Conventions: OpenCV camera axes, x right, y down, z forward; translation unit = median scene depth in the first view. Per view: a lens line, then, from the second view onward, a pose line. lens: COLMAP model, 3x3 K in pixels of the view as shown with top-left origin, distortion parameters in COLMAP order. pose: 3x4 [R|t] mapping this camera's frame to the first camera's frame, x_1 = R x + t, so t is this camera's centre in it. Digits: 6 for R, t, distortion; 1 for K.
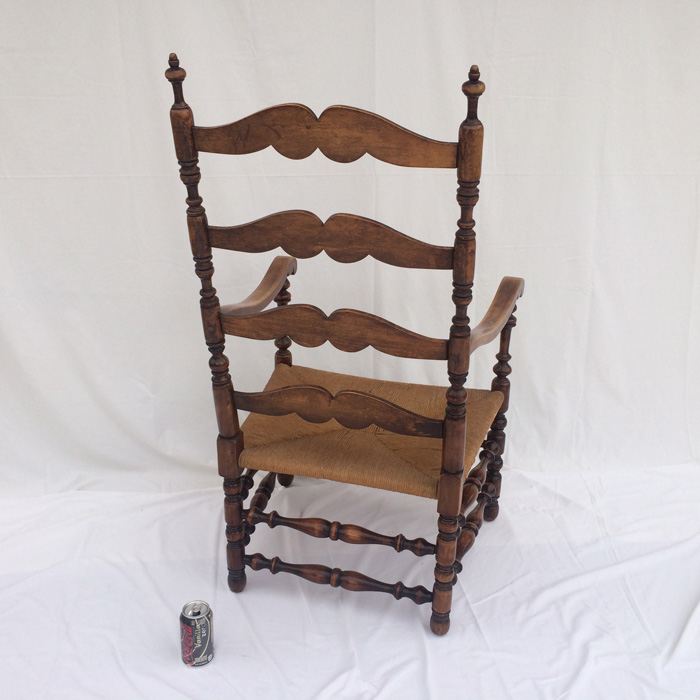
lens RADIAL K [[833.6, 0, 350.0], [0, 833.6, 350.0], [0, 0, 1]] dist [0.101524, -0.039284]
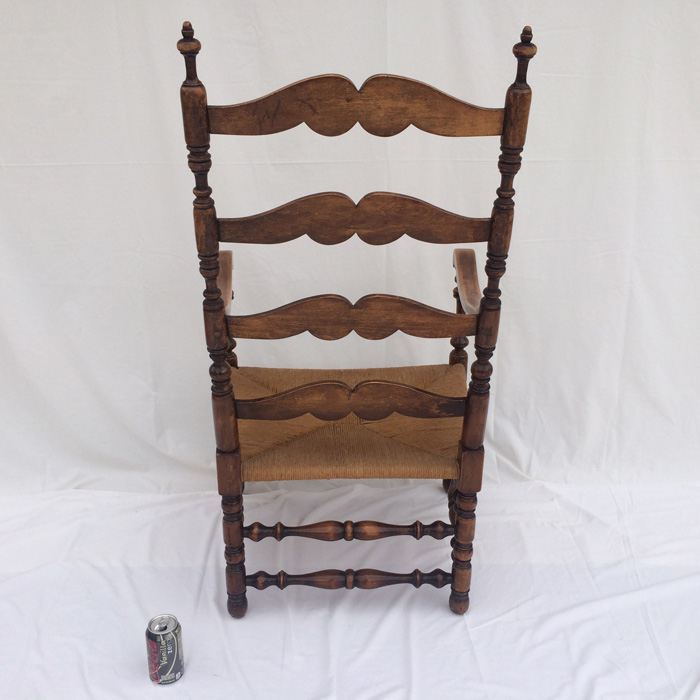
lens RADIAL K [[833.6, 0, 350.0], [0, 833.6, 350.0], [0, 0, 1]] dist [0.101524, -0.039284]
pose [[0.948901, -0.127686, 0.288589, -0.331491], [0.123491, 0.991804, 0.032778, -0.022576], [-0.290409, 0.004535, 0.956892, 0.114299]]
